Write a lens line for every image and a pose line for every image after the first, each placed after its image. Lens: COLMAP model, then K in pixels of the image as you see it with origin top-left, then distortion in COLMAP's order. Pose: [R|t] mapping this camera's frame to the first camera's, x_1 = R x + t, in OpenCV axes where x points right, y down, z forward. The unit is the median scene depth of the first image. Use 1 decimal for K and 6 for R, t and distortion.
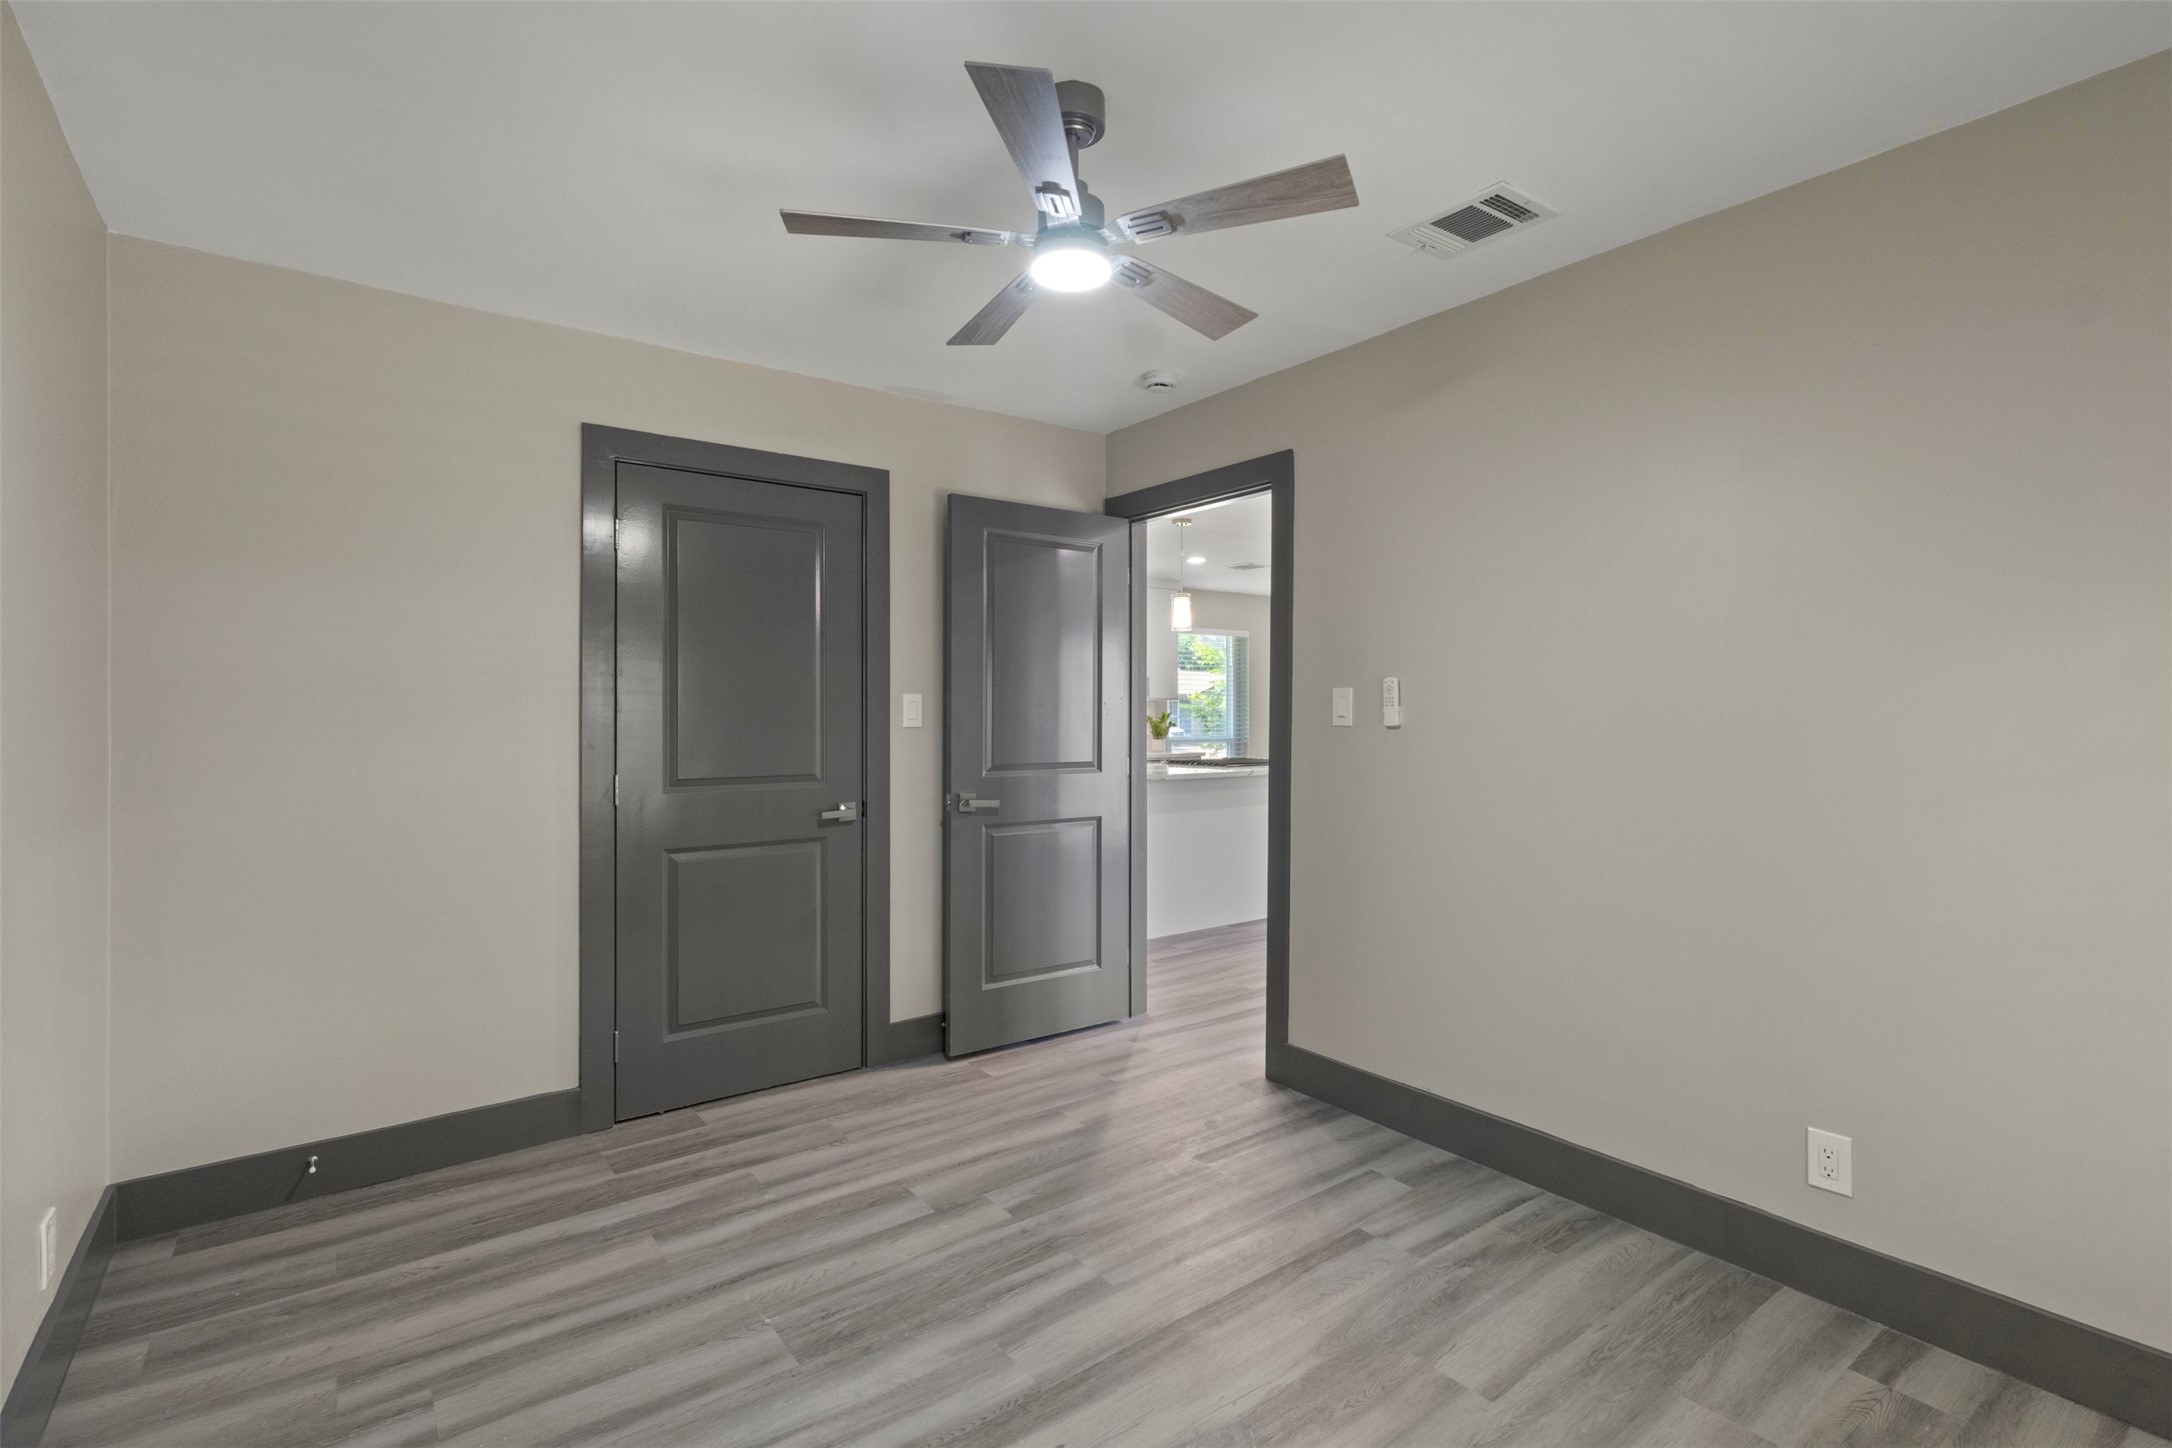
lens RADIAL K [[1005.2, 0, 1082.0], [0, 1005.2, 720.2], [0, 0, 1]] dist [0.003383, 0.000085]
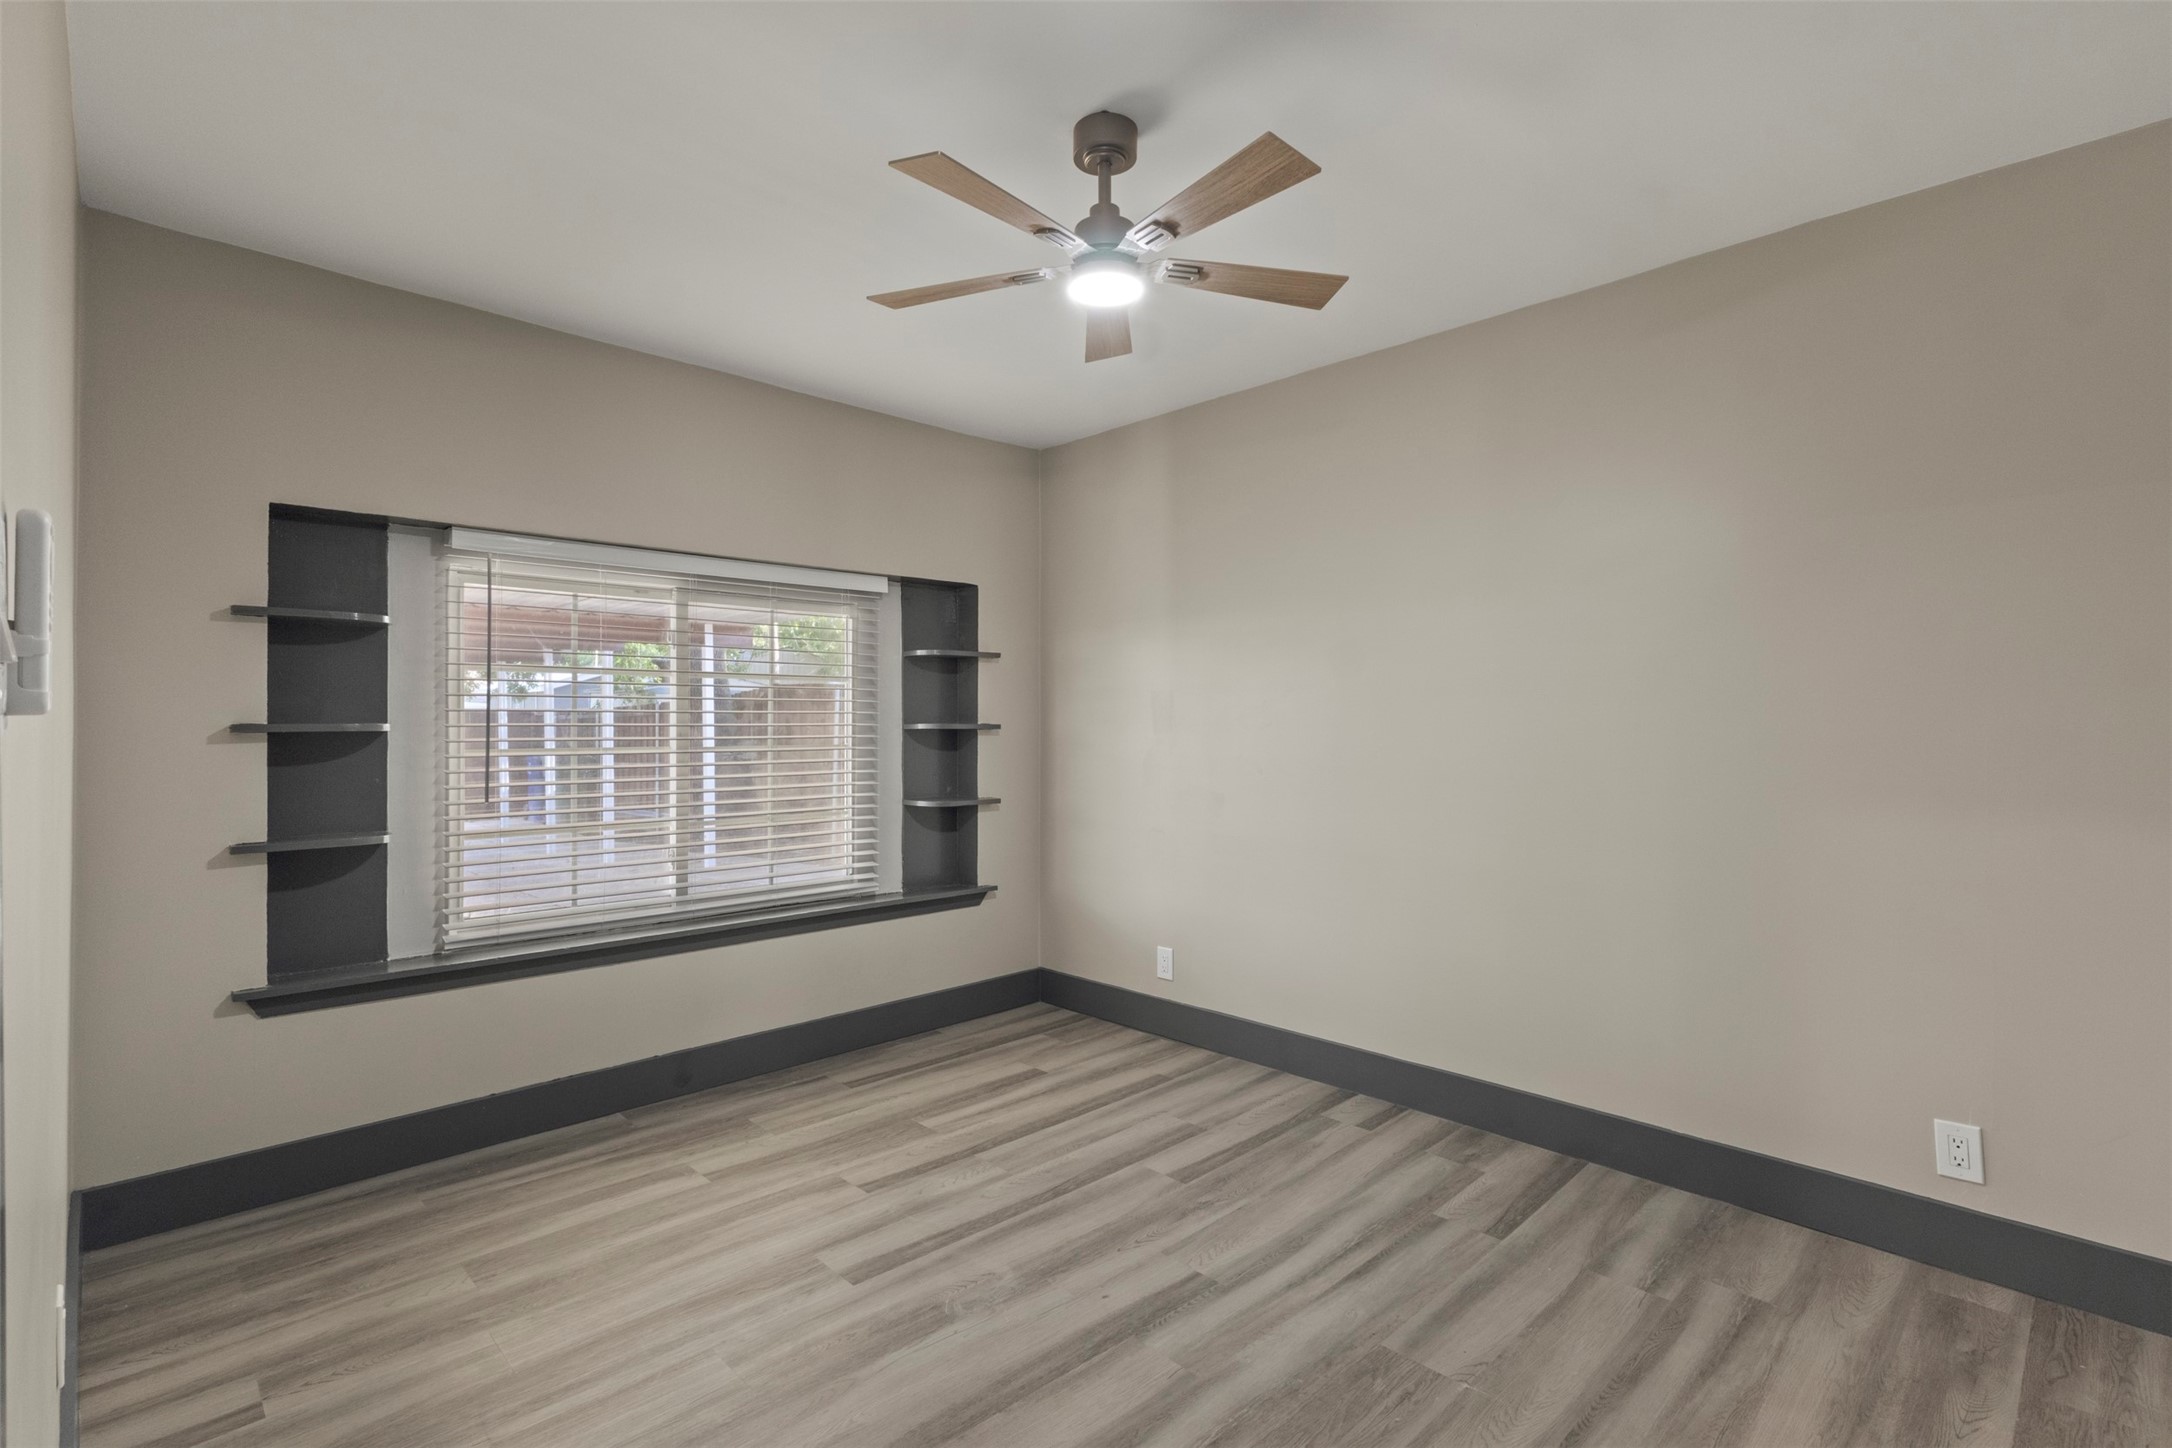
lens RADIAL K [[1005.2, 0, 1084.8], [0, 1005.2, 727.7], [0, 0, 1]] dist [0.003383, 0.000085]
pose [[-0.992481, -0.001023, -0.122396, 0.135578], [-0.001512, 0.999991, 0.003902, 0.018281], [0.122391, 0.004057, -0.992474, 1.942526]]
